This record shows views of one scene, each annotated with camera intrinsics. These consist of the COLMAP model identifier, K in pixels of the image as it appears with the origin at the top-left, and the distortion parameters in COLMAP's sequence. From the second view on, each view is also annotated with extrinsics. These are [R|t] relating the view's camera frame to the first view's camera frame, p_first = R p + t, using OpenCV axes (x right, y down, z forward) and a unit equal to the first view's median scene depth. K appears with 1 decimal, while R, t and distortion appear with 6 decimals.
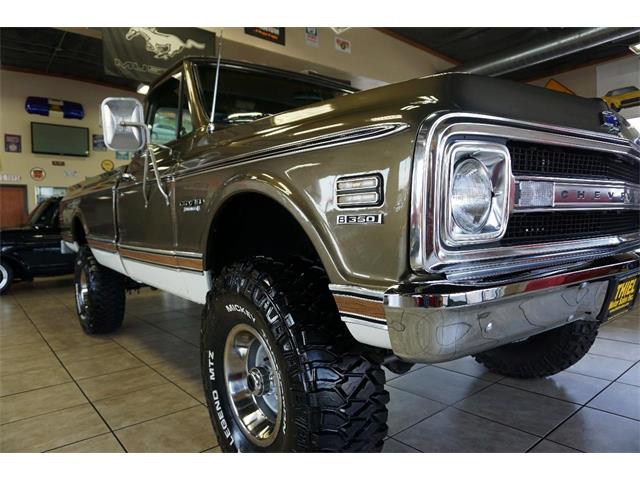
lens RADIAL K [[427.1, 0, 316.1], [0, 427.1, 242.5], [0, 0, 1]] dist [-0.042785, 0.031922]
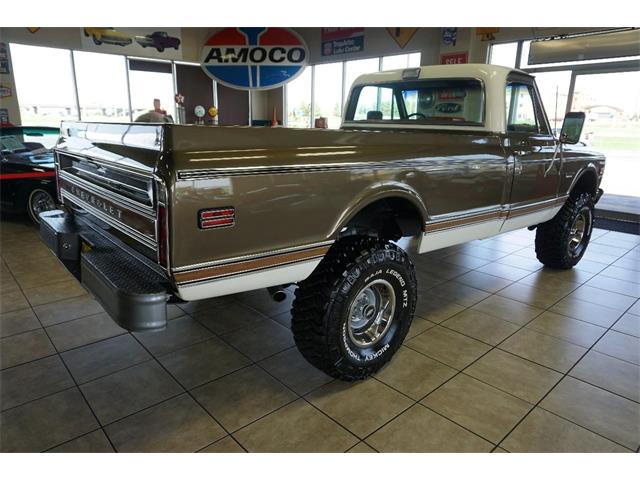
lens RADIAL K [[427.1, 0, 316.7], [0, 427.1, 240.6], [0, 0, 1]] dist [-0.042785, 0.031922]
pose [[-0.053677, -0.236534, 0.970139, -1.320959], [0.019229, 0.971115, 0.237836, -0.165453], [-0.998373, 0.031421, -0.047579, 1.308088]]
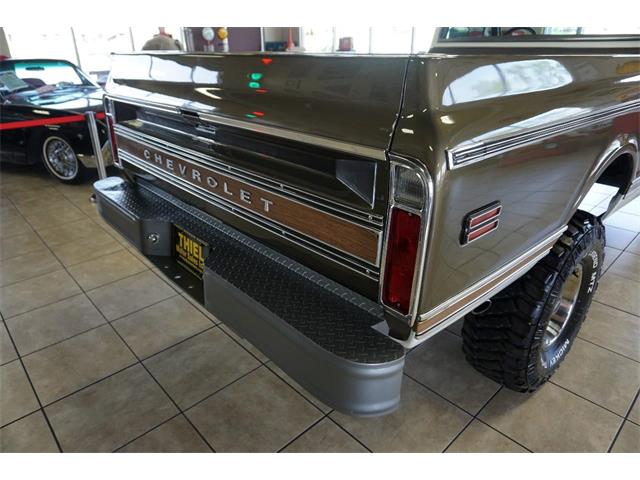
lens RADIAL K [[427.1, 0, 316.5], [0, 427.1, 236.8], [0, 0, 1]] dist [-0.042785, 0.031922]
pose [[-0.068714, -0.385712, 0.920057, -1.096177], [0.050576, 0.919704, 0.389341, -0.184893], [-0.996354, 0.073286, -0.043689, 1.520736]]
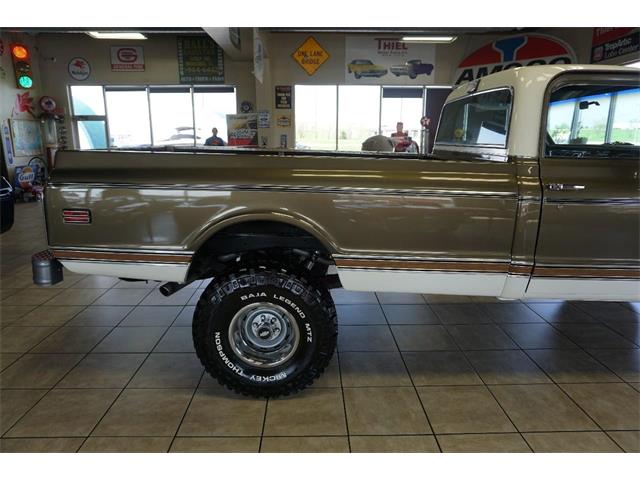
lens RADIAL K [[427.1, 0, 317.6], [0, 427.1, 239.5], [0, 0, 1]] dist [-0.042785, 0.031922]
pose [[0.618389, -0.146034, 0.772184, -1.129404], [0.006394, 0.983485, 0.180875, -0.161986], [-0.785846, -0.106914, 0.609110, 0.677086]]
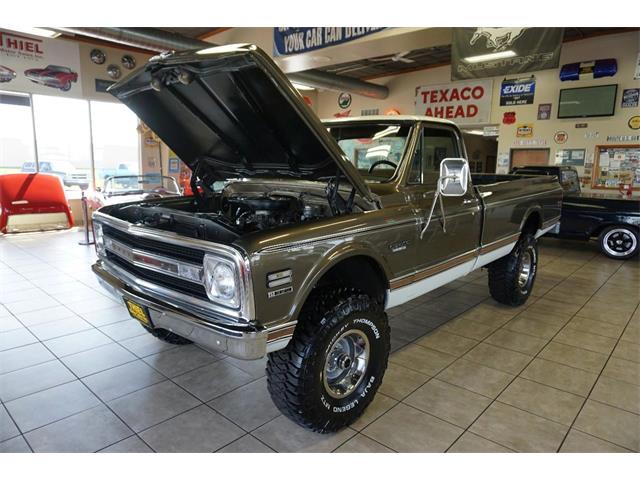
lens RADIAL K [[427.1, 0, 314.3], [0, 427.1, 239.1], [0, 0, 1]] dist [-0.042785, 0.031922]
pose [[0.134435, 0.203686, -0.969762, 1.041740], [-0.056403, 0.978633, 0.197730, -0.238279], [0.989316, 0.028115, 0.143051, 0.612363]]
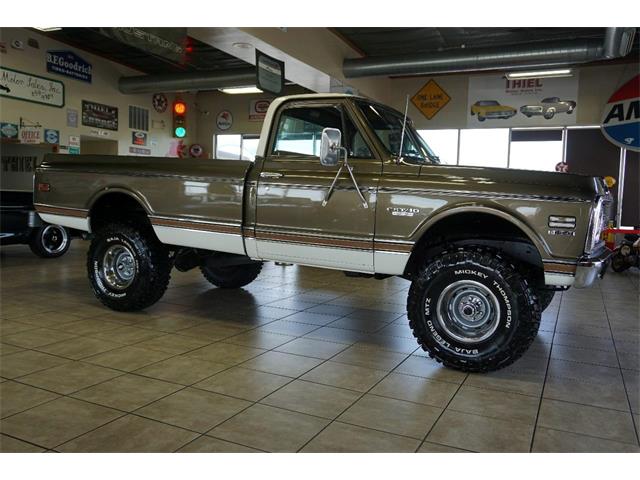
lens RADIAL K [[542.9, 0, 318.8], [0, 542.9, 240.9], [0, 0, 1]] dist [-0.025292, 0.038807]
pose [[0.903451, 0.033927, 0.427347, -0.784424], [-0.050582, 0.998336, 0.027677, -0.009232], [-0.425697, -0.046621, 0.903664, -0.394758]]
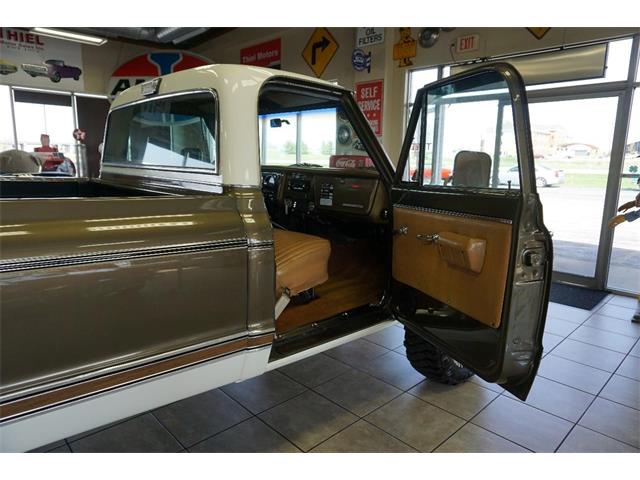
lens RADIAL K [[427.1, 0, 316.6], [0, 427.1, 237.9], [0, 0, 1]] dist [-0.042785, 0.031922]
pose [[-0.077882, -0.149171, 0.985740, -0.880567], [0.018215, 0.988365, 0.151007, -0.182104], [-0.996796, 0.029716, -0.074259, 0.801308]]
